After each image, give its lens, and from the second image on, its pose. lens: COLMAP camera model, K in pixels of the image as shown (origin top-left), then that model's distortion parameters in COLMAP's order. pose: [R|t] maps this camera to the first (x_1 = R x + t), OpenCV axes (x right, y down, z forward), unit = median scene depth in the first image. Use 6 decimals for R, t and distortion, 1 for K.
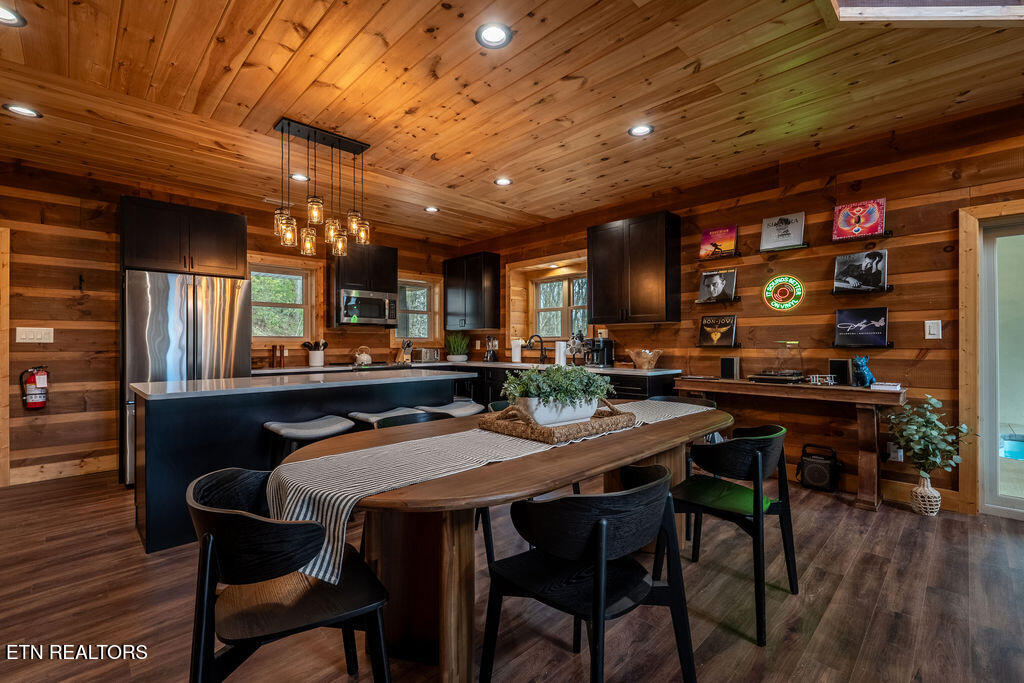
lens RADIAL K [[449.6, 0, 510.2], [0, 449.6, 339.6], [0, 0, 1]] dist [-0.005282, 0.001461]
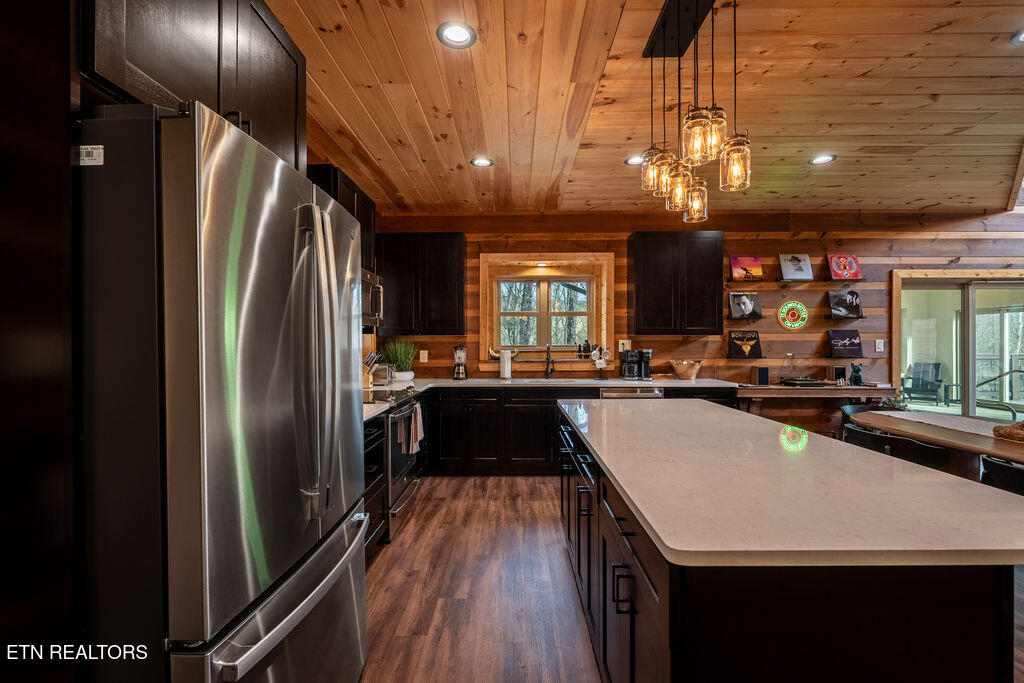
lens RADIAL K [[449.6, 0, 510.1], [0, 449.6, 342.9], [0, 0, 1]] dist [-0.005282, 0.001461]
pose [[0.708063, 0.002122, 0.706146, -0.831156], [-0.006202, 0.999976, 0.003214, -0.023210], [-0.706122, -0.006655, 0.708059, 0.643485]]
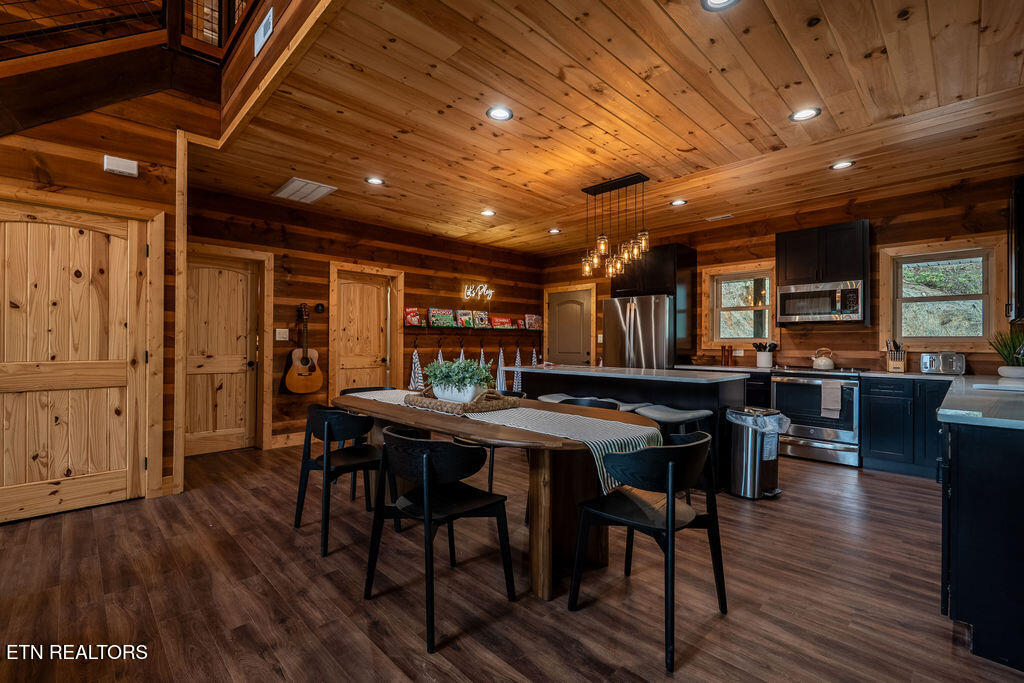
lens RADIAL K [[449.6, 0, 509.9], [0, 449.6, 341.3], [0, 0, 1]] dist [-0.005282, 0.001461]
pose [[-0.000401, -0.001456, -0.999999, 0.754964], [0.002819, 0.999995, -0.001457, 0.002606], [0.999996, -0.002819, -0.000397, 0.597054]]
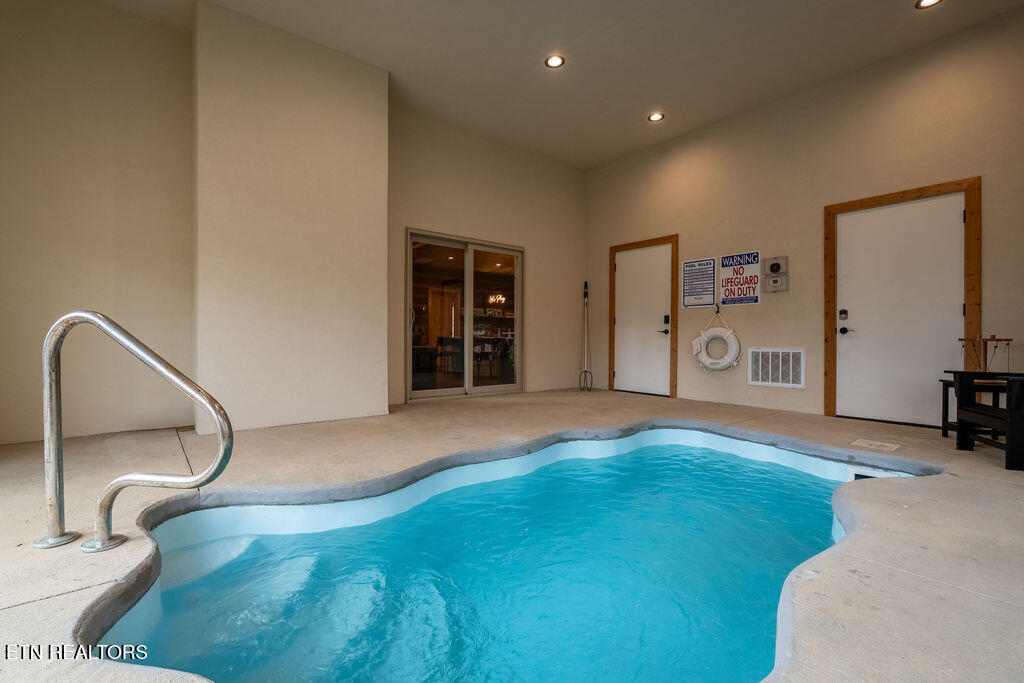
lens RADIAL K [[449.6, 0, 511.8], [0, 449.6, 340.8], [0, 0, 1]] dist [-0.005282, 0.001461]
pose [[-0.093166, 0.004527, -0.995640, 2.403944], [0.004310, 0.999982, 0.004143, 0.111940], [0.995641, -0.003906, -0.093184, 0.902975]]
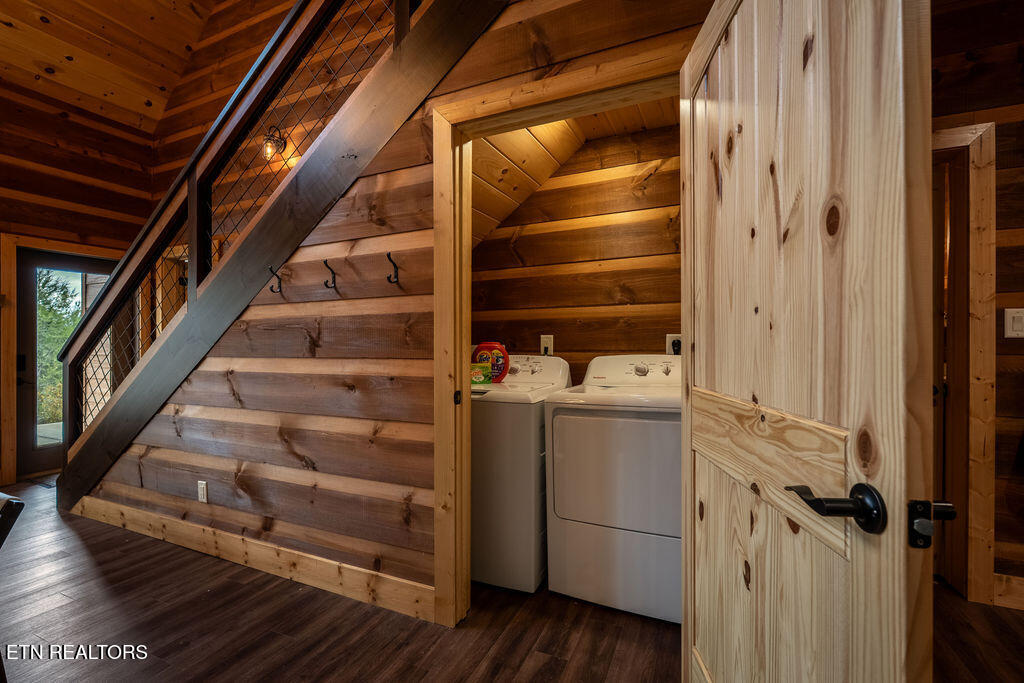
lens RADIAL K [[449.6, 0, 506.5], [0, 449.6, 338.9], [0, 0, 1]] dist [-0.005282, 0.001461]
pose [[-0.933400, 0.000997, -0.358835, 0.199699], [0.005460, 0.999920, -0.011425, 0.000244], [0.358795, -0.012623, -0.933331, 0.209454]]
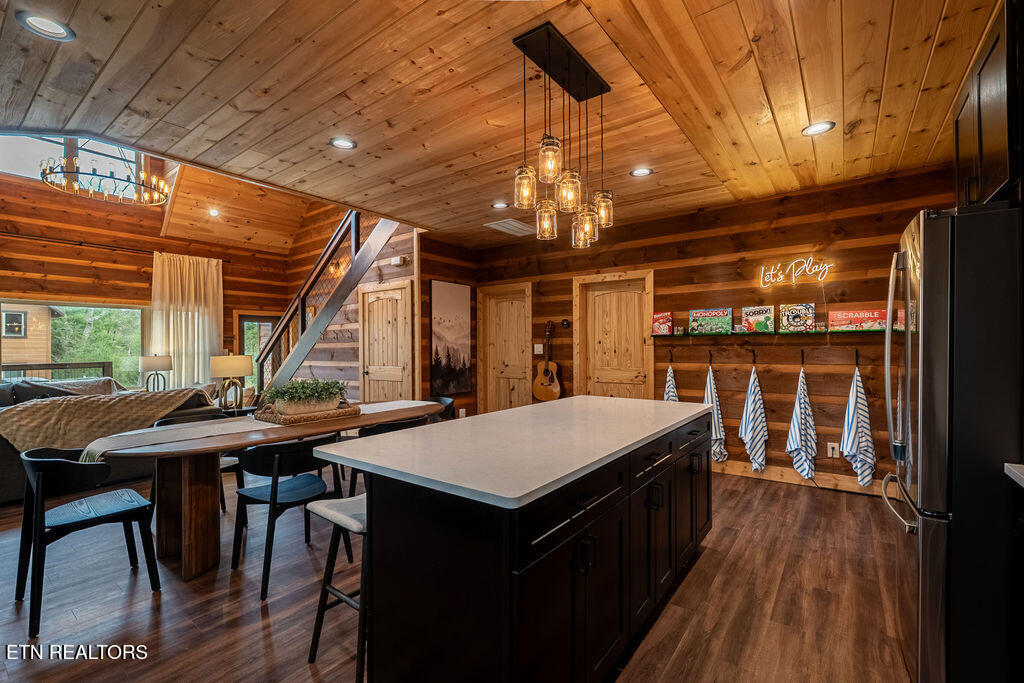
lens RADIAL K [[449.6, 0, 511.1], [0, 449.6, 343.8], [0, 0, 1]] dist [-0.005282, 0.001461]
pose [[-0.988307, 0.010050, -0.152148, -0.192663], [0.011944, 0.999862, -0.011541, -0.021168], [0.152011, -0.013224, -0.988290, 1.416279]]
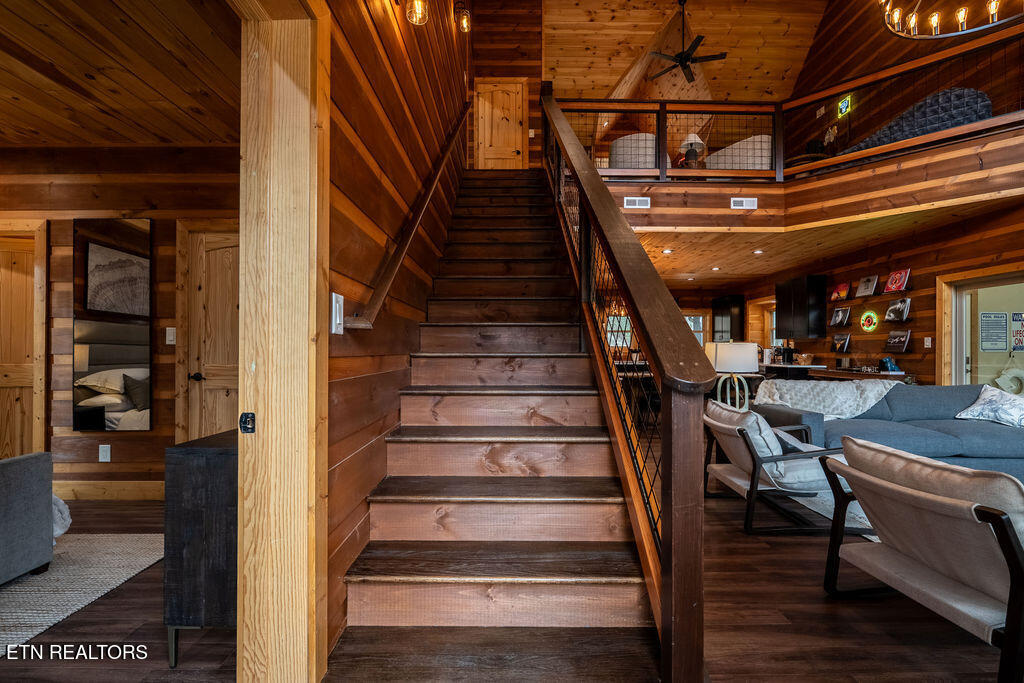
lens RADIAL K [[449.6, 0, 508.4], [0, 449.6, 347.6], [0, 0, 1]] dist [-0.005282, 0.001461]
pose [[0.717195, -0.000703, -0.696872, 0.790890], [0.001023, 0.999999, 0.000044, -0.003016], [0.696872, -0.000744, 0.717195, -1.186266]]
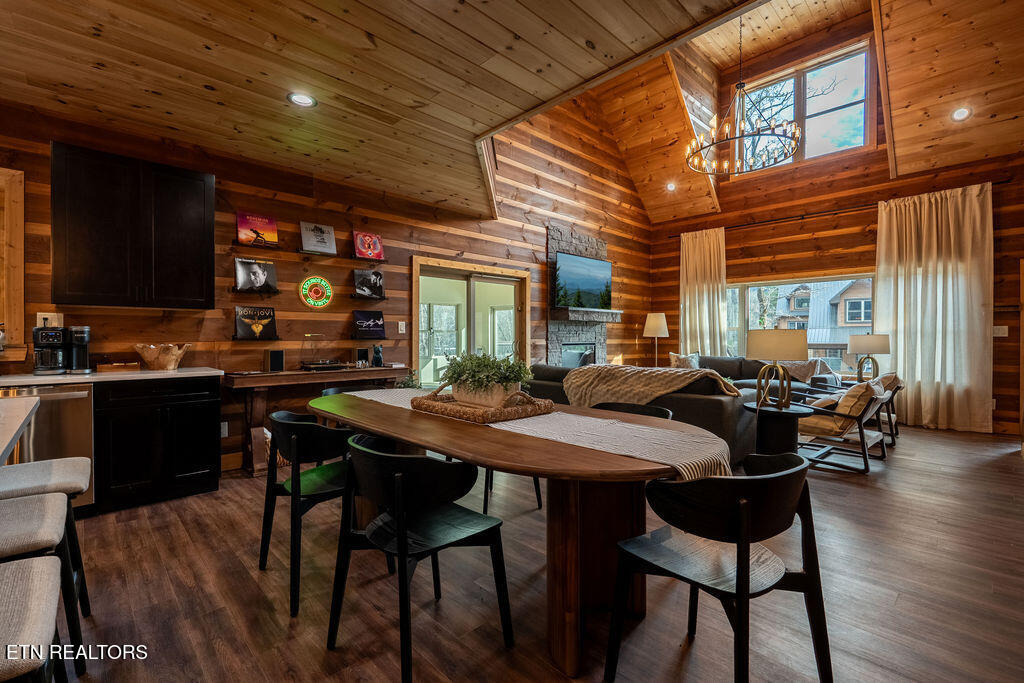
lens RADIAL K [[449.6, 0, 510.7], [0, 449.6, 339.1], [0, 0, 1]] dist [-0.005282, 0.001461]
pose [[0.012282, -0.002702, 0.999921, -0.512261], [-0.006704, 0.999974, 0.002785, 0.009202], [-0.999902, -0.006738, 0.012263, 0.475090]]
